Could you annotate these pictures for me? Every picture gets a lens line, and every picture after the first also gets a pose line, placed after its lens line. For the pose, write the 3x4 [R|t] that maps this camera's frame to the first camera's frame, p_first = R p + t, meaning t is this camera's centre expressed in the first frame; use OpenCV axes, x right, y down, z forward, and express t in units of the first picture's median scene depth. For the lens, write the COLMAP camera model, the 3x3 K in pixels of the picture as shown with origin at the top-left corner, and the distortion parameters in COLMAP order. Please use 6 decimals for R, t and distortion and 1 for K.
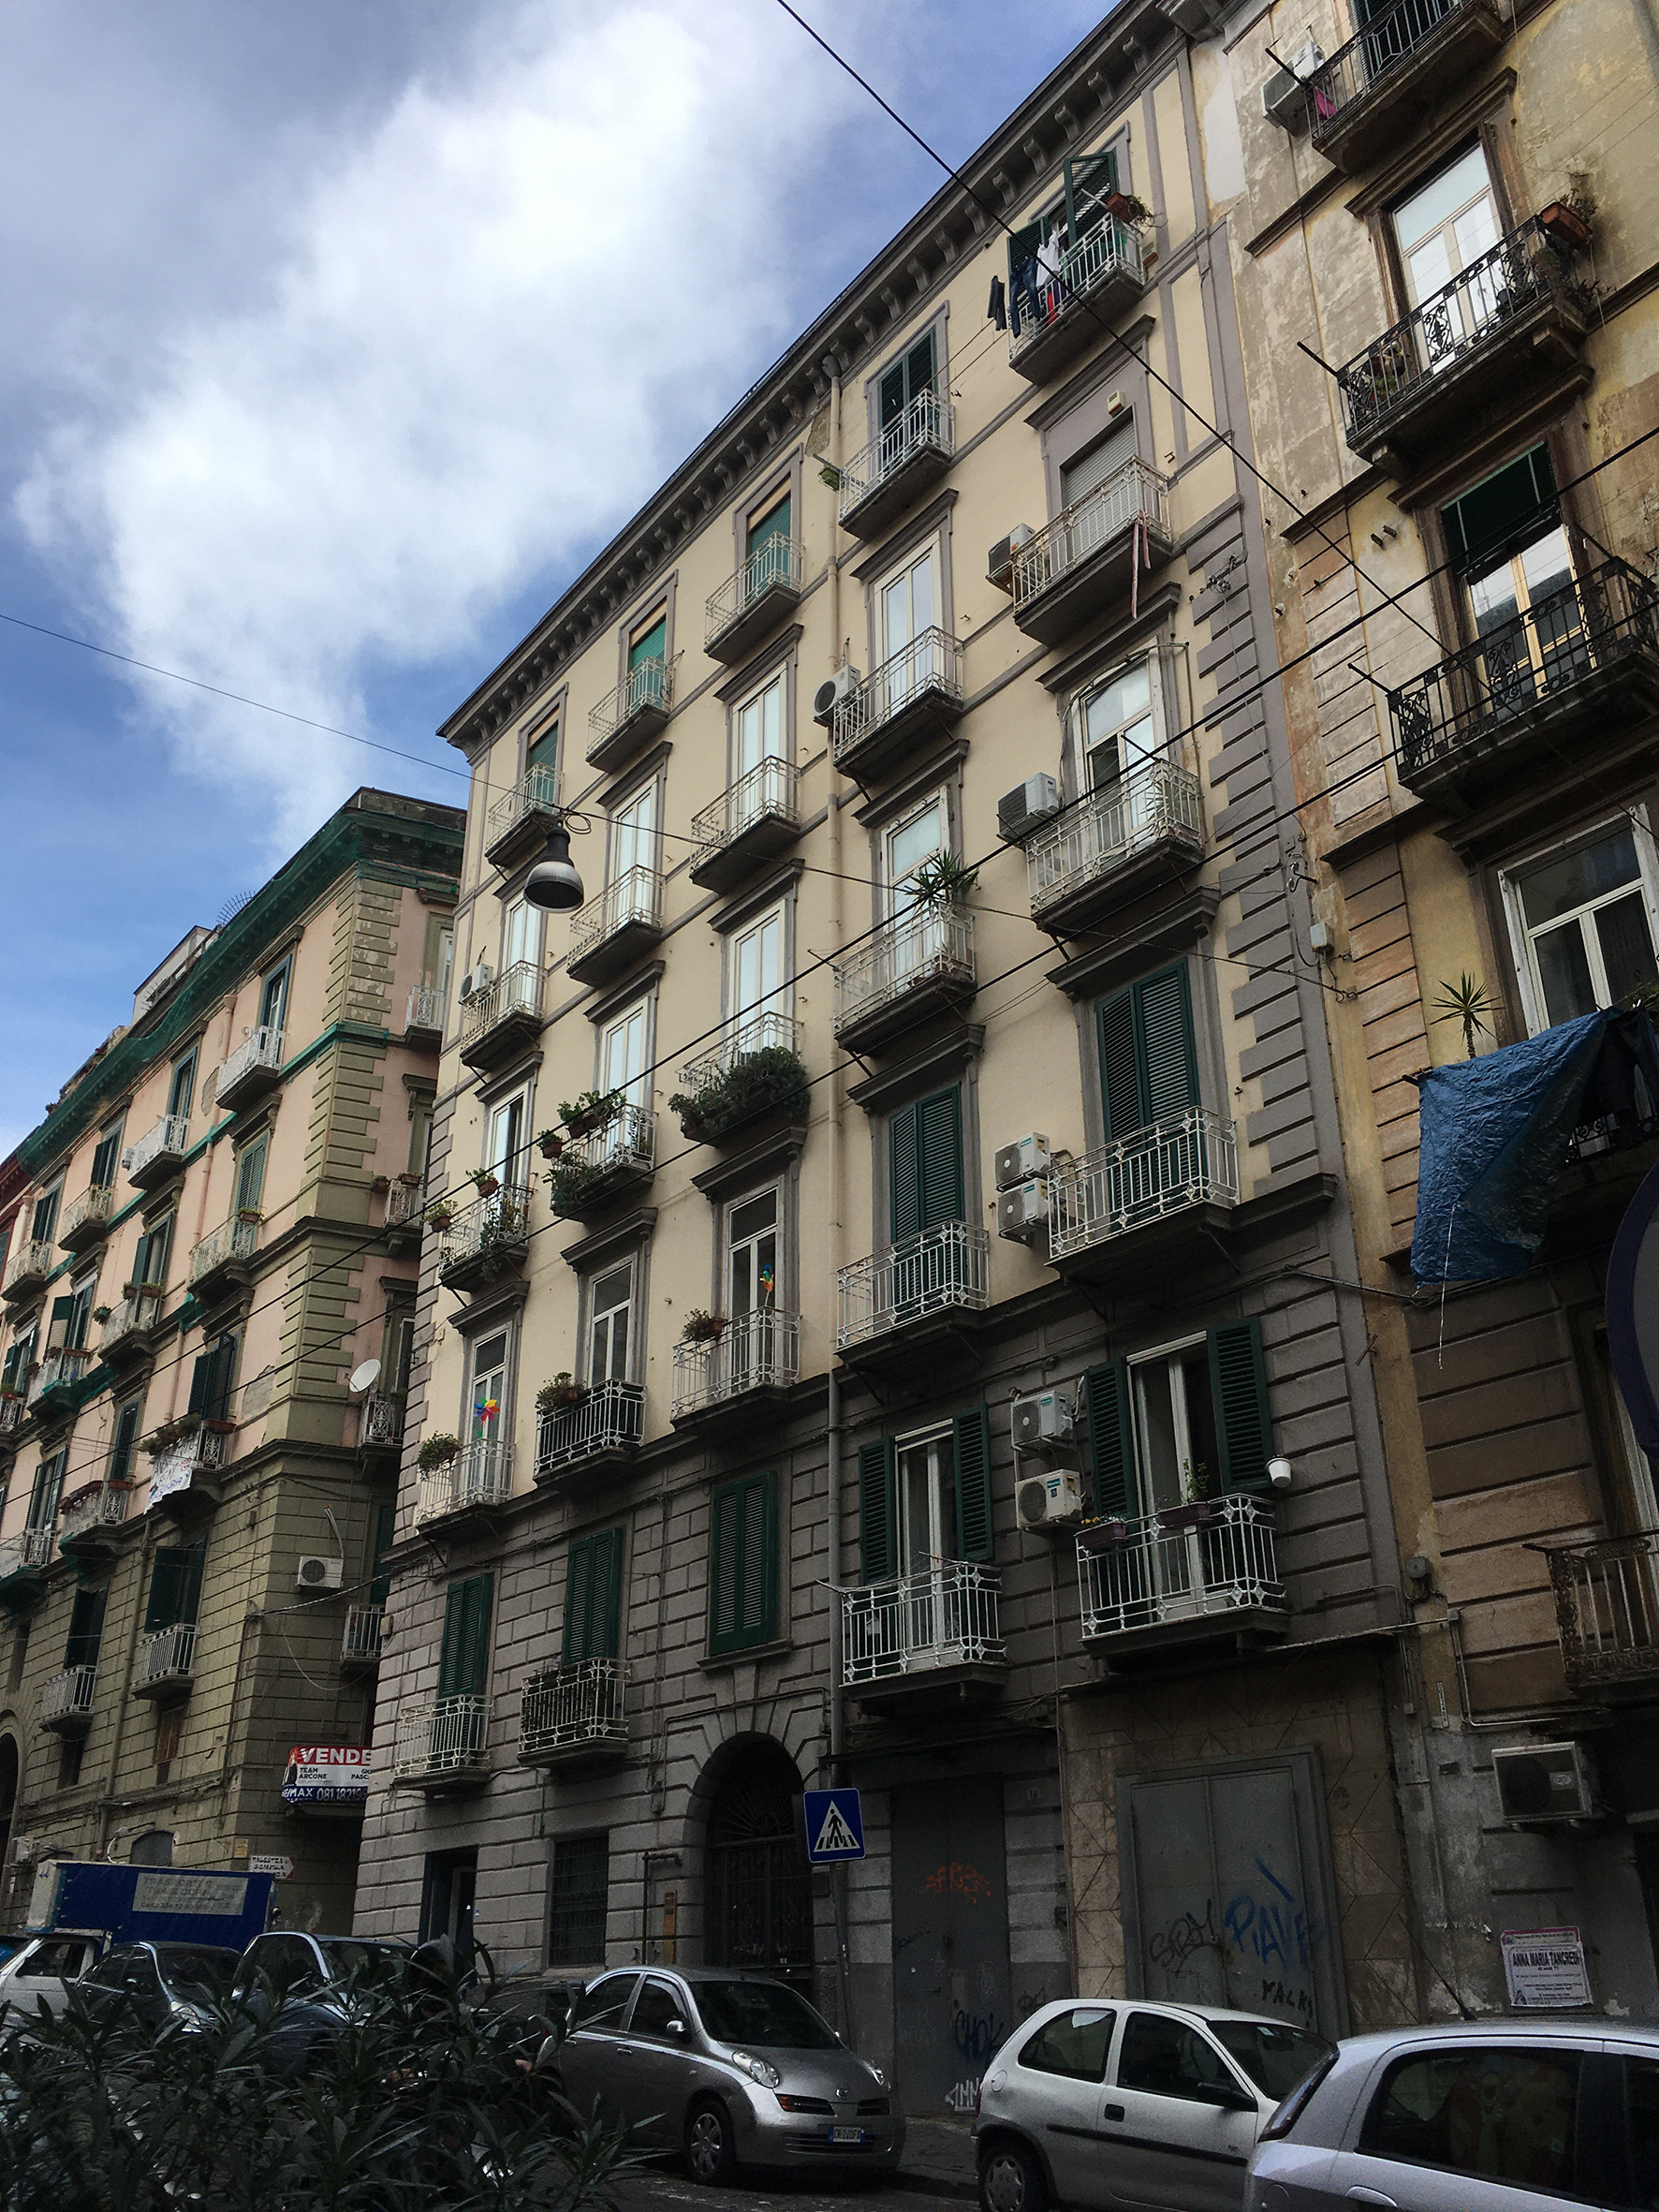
lens RADIAL K [[1862.5, 0, 821.8], [0, 1862.5, 1122.4], [0, 0, 1]] dist [0.049721, -0.047923]
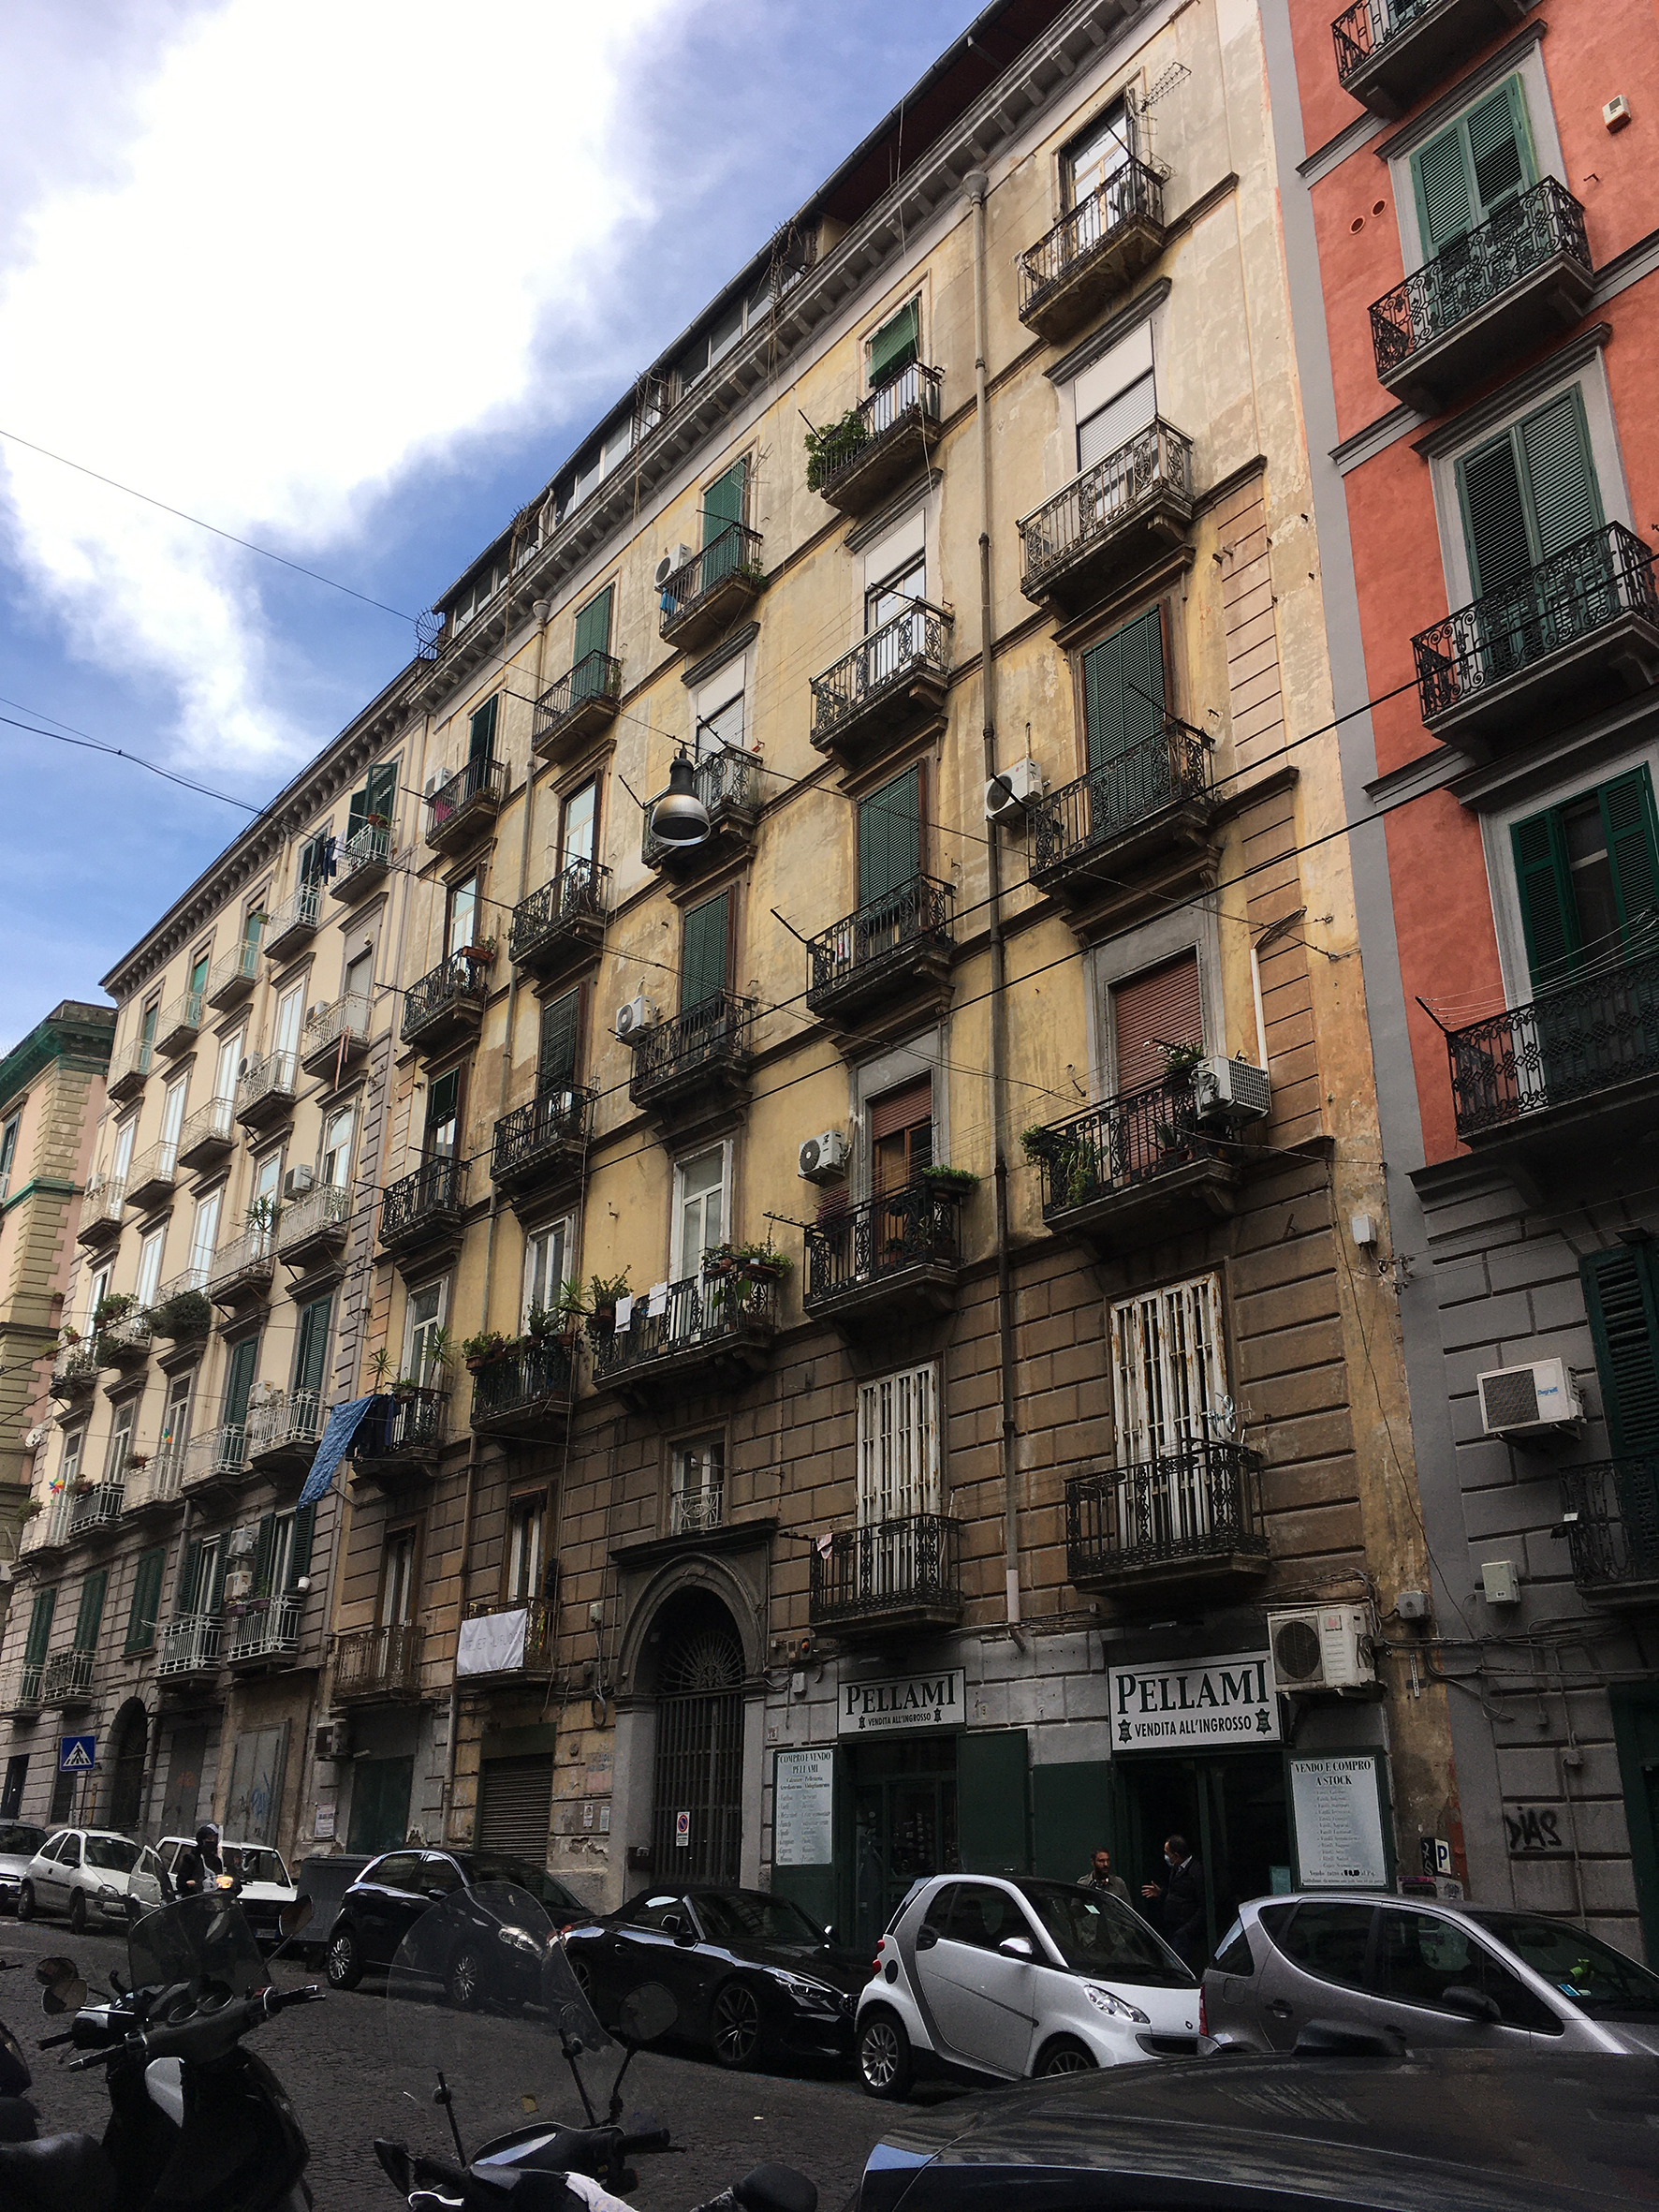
lens RADIAL K [[1862.5, 0, 817.6], [0, 1862.5, 1110.7], [0, 0, 1]] dist [0.049721, -0.047923]
pose [[0.999869, 0.015740, 0.003756, 0.370405], [-0.015892, 0.998877, 0.044645, -0.200459], [-0.003049, -0.044698, 0.998996, -0.476875]]
